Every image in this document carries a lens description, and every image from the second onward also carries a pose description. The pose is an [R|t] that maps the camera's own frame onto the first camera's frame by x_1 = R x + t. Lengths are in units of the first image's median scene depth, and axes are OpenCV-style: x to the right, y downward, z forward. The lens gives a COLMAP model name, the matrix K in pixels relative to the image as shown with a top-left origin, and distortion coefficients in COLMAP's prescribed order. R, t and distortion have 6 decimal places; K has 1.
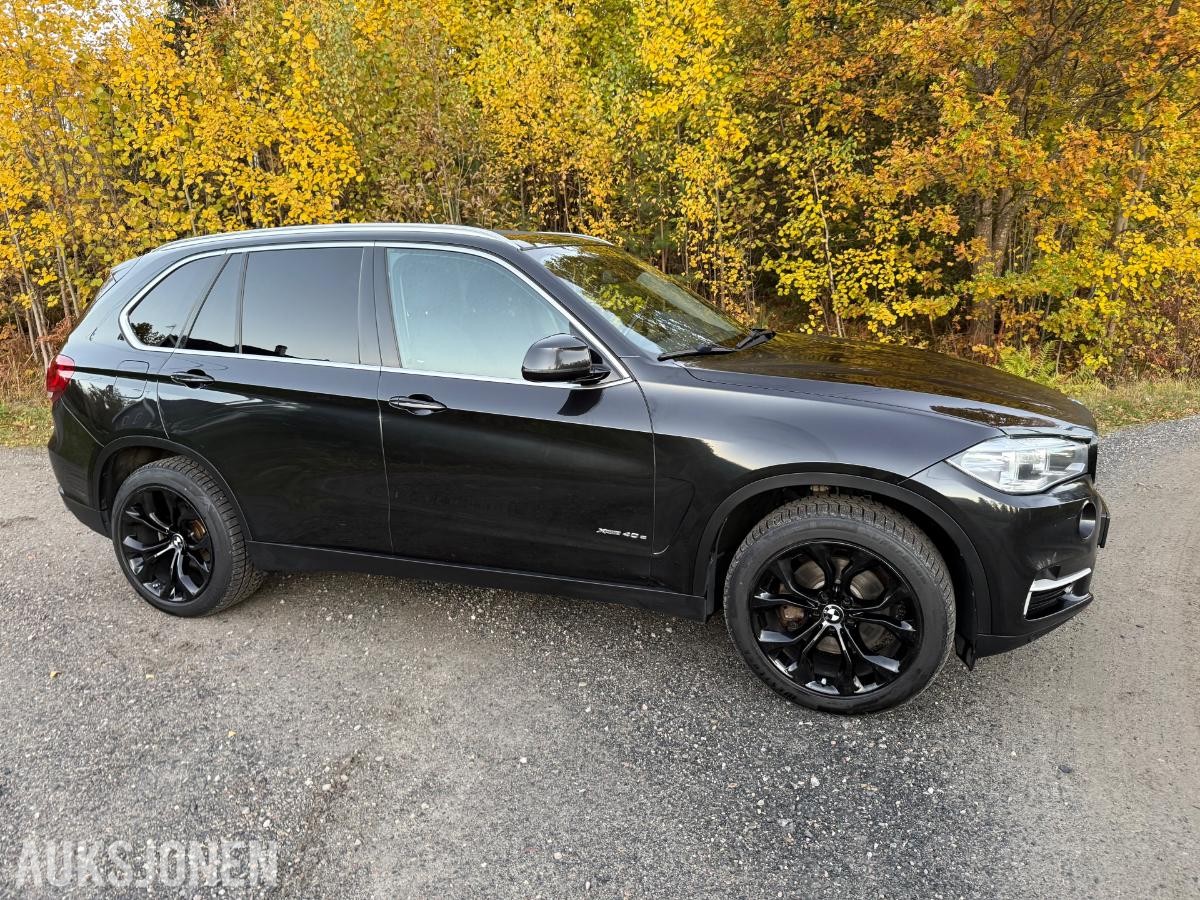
lens RADIAL K [[849.2, 0, 529.3], [0, 849.2, 479.8], [0, 0, 1]] dist [0.159803, -0.296656]
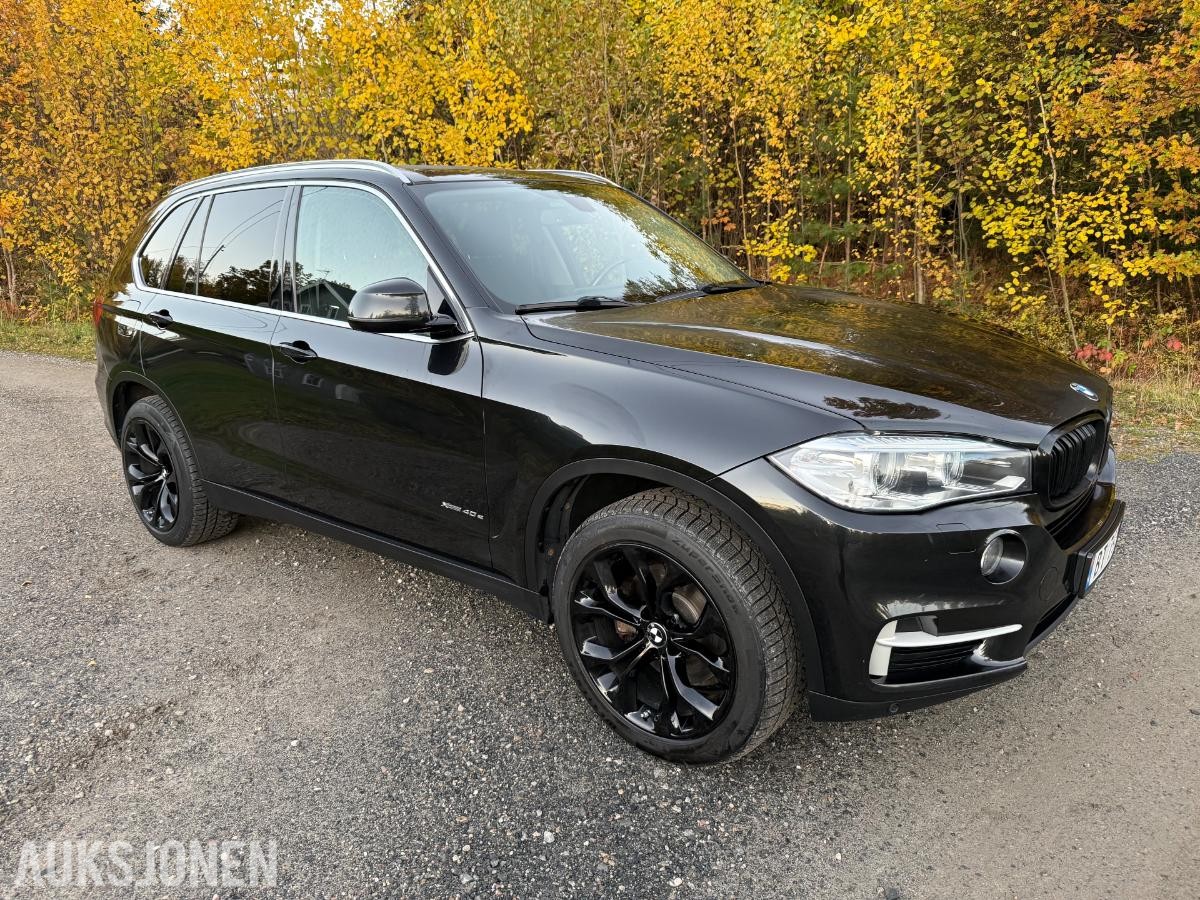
lens RADIAL K [[835.3, 0, 607.0], [0, 835.3, 466.8], [0, 0, 1]] dist [0.019736, -0.029471]
pose [[0.948820, 0.086127, -0.303846, 0.218634], [-0.073470, 0.995895, 0.052870, -0.016146], [0.307152, -0.027841, 0.951253, 0.099910]]
